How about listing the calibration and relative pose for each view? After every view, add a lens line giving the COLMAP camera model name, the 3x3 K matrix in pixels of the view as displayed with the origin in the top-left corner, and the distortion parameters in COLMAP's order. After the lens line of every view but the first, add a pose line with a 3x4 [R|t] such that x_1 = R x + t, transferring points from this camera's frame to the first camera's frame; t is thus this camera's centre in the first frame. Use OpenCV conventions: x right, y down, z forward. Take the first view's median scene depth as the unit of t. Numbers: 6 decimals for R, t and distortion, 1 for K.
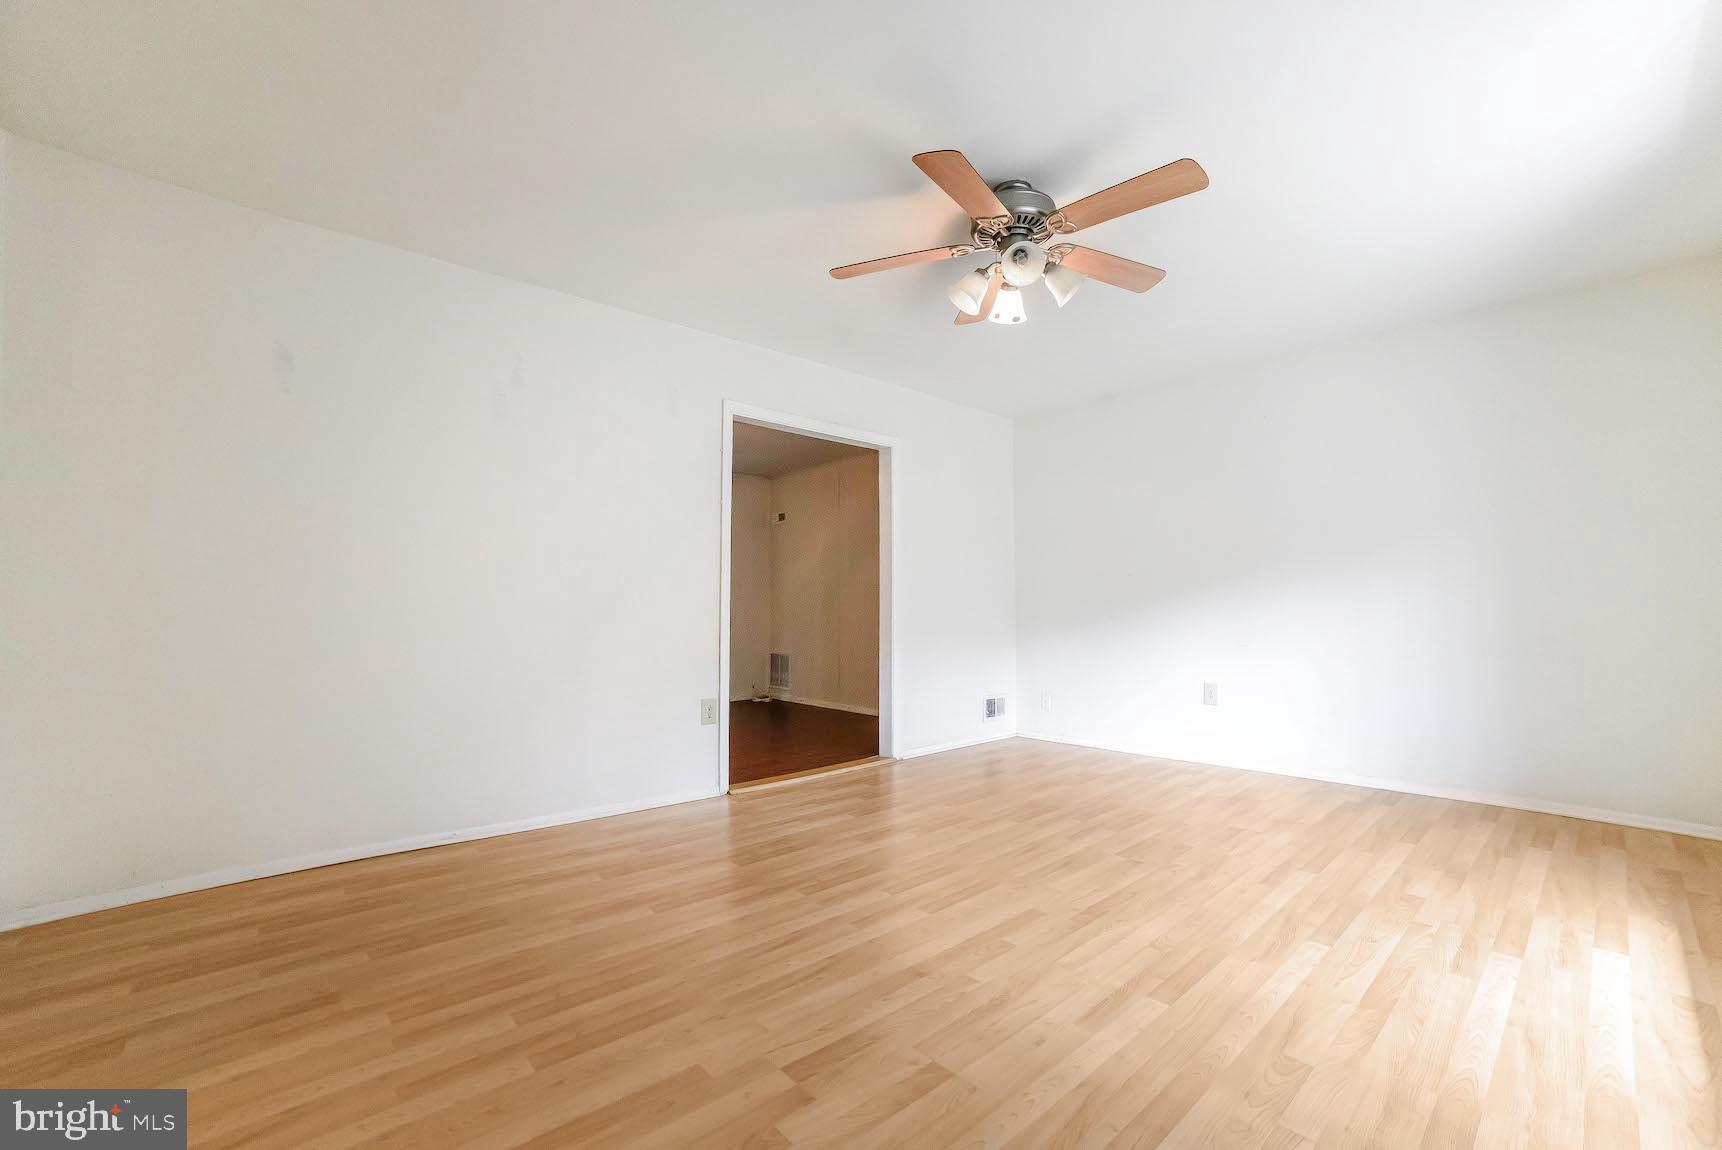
lens RADIAL K [[703.2, 0, 845.8], [0, 703.2, 591.3], [0, 0, 1]] dist [-0.092278, 0.030544]
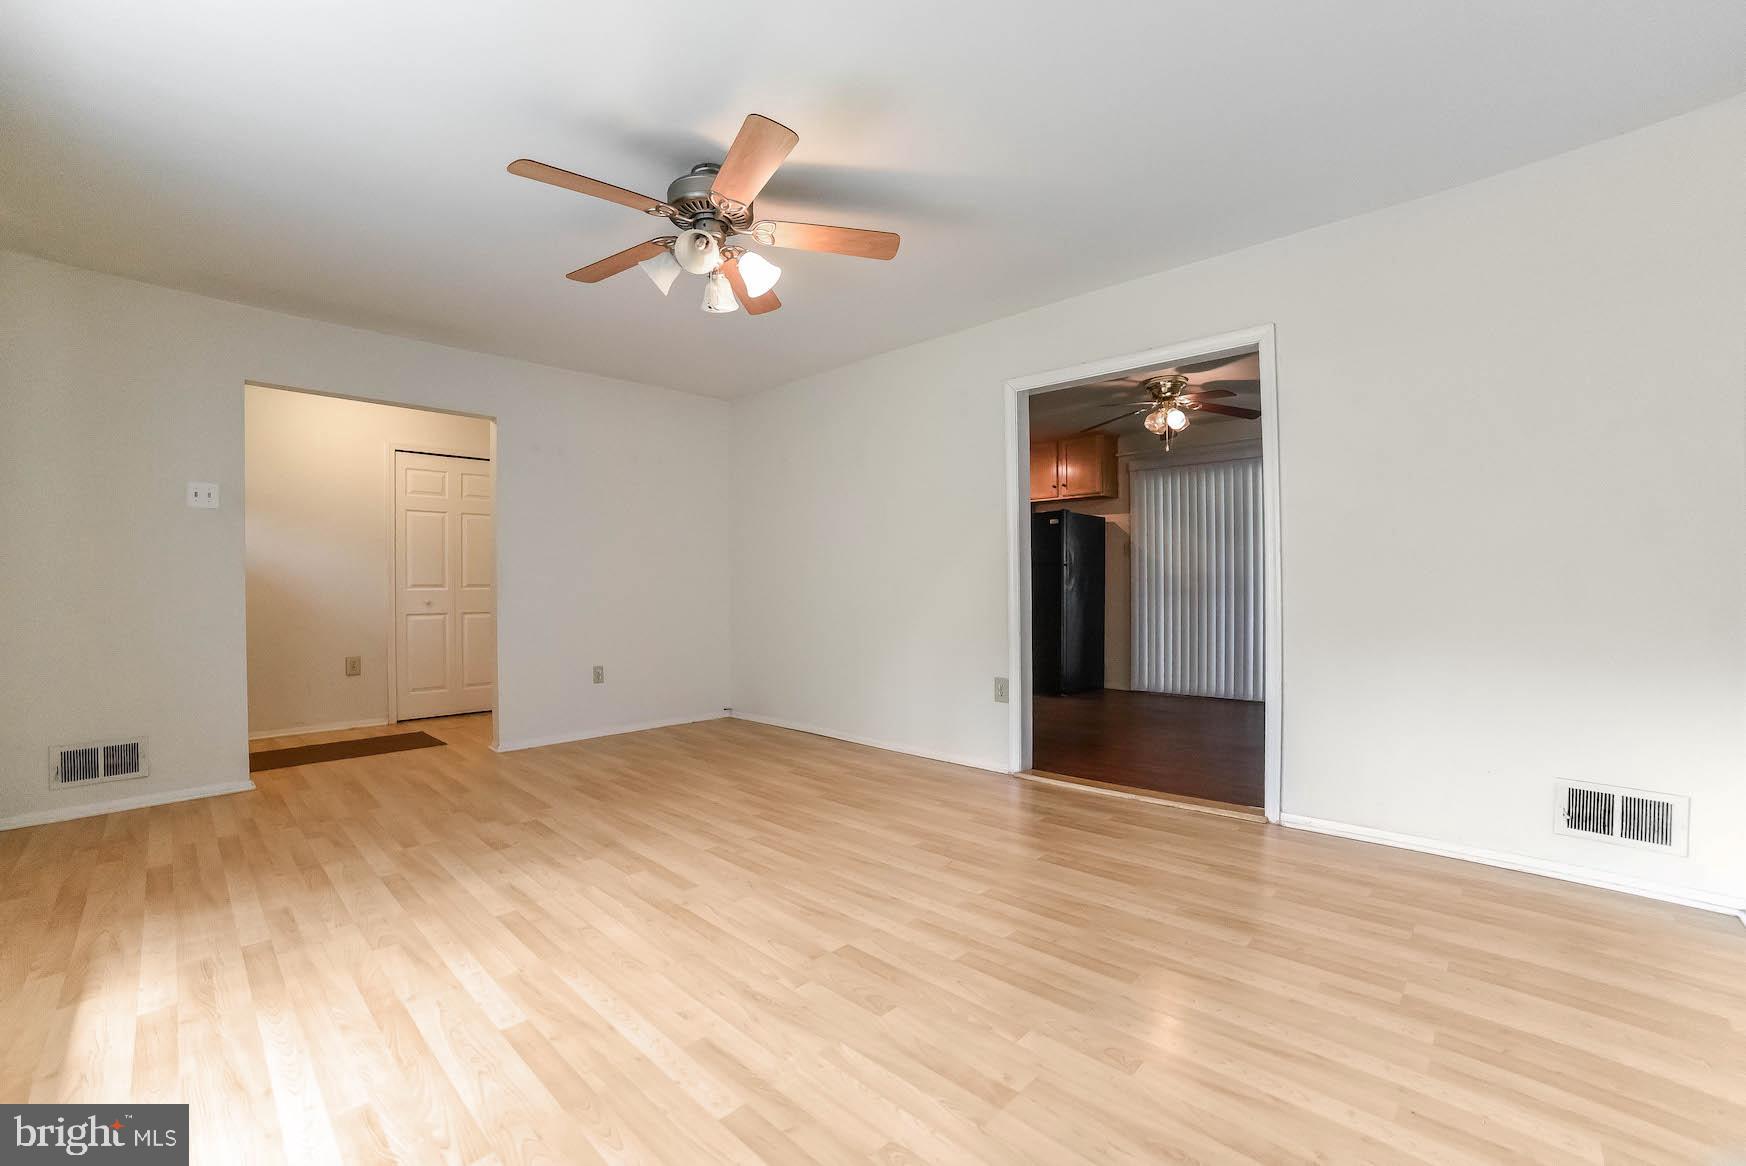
lens RADIAL K [[719.0, 0, 862.9], [0, 719.0, 562.9], [0, 0, 1]] dist [-0.079623, 0.028289]
pose [[0.092615, -0.030629, -0.995231, 1.391296], [0.027756, 0.999218, -0.028169, 0.022392], [0.995315, -0.025014, 0.093393, 1.195236]]
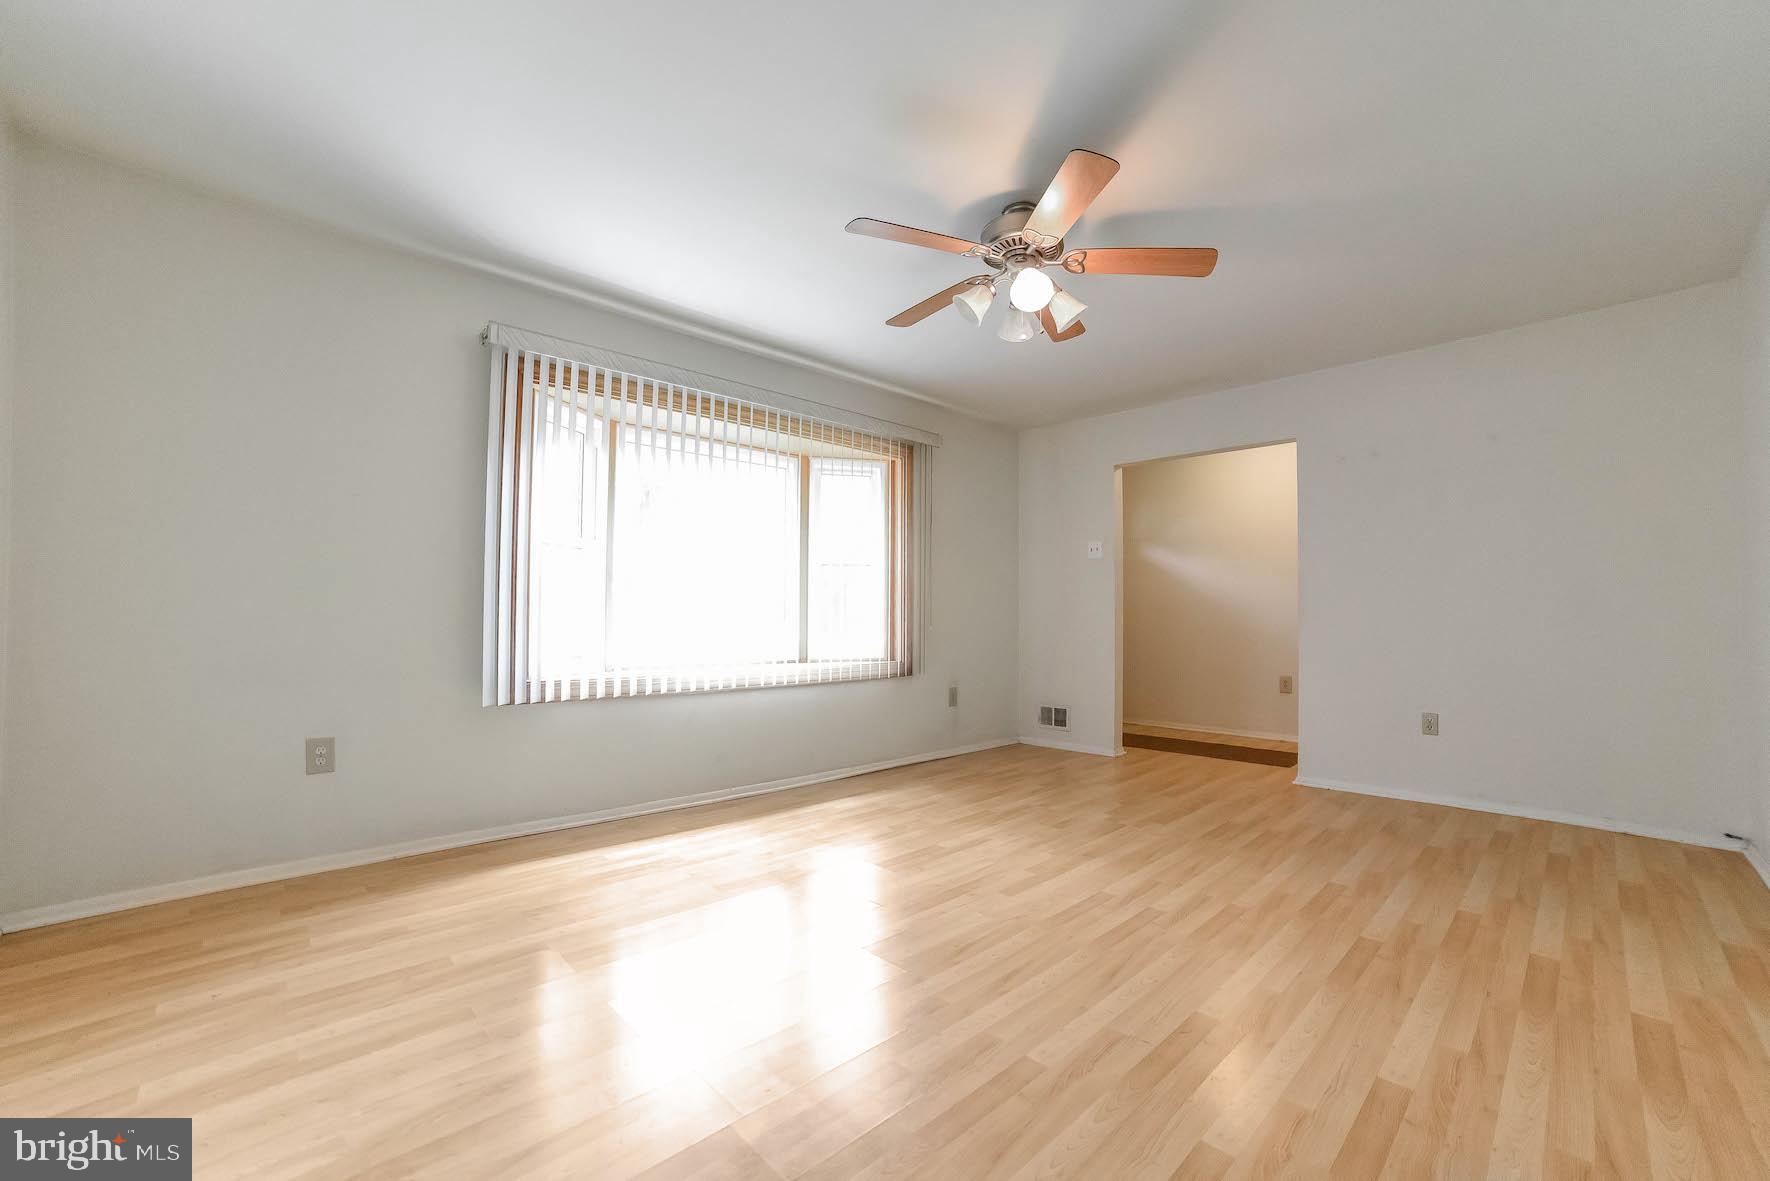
lens RADIAL K [[710.5, 0, 888.0], [0, 710.5, 601.6], [0, 0, 1]] dist [-0.097616, 0.039270]
pose [[-0.998166, -0.002039, -0.060508, 0.547869], [0.000197, 0.999318, -0.036933, 0.043858], [0.060542, -0.036877, -0.997484, 2.160268]]
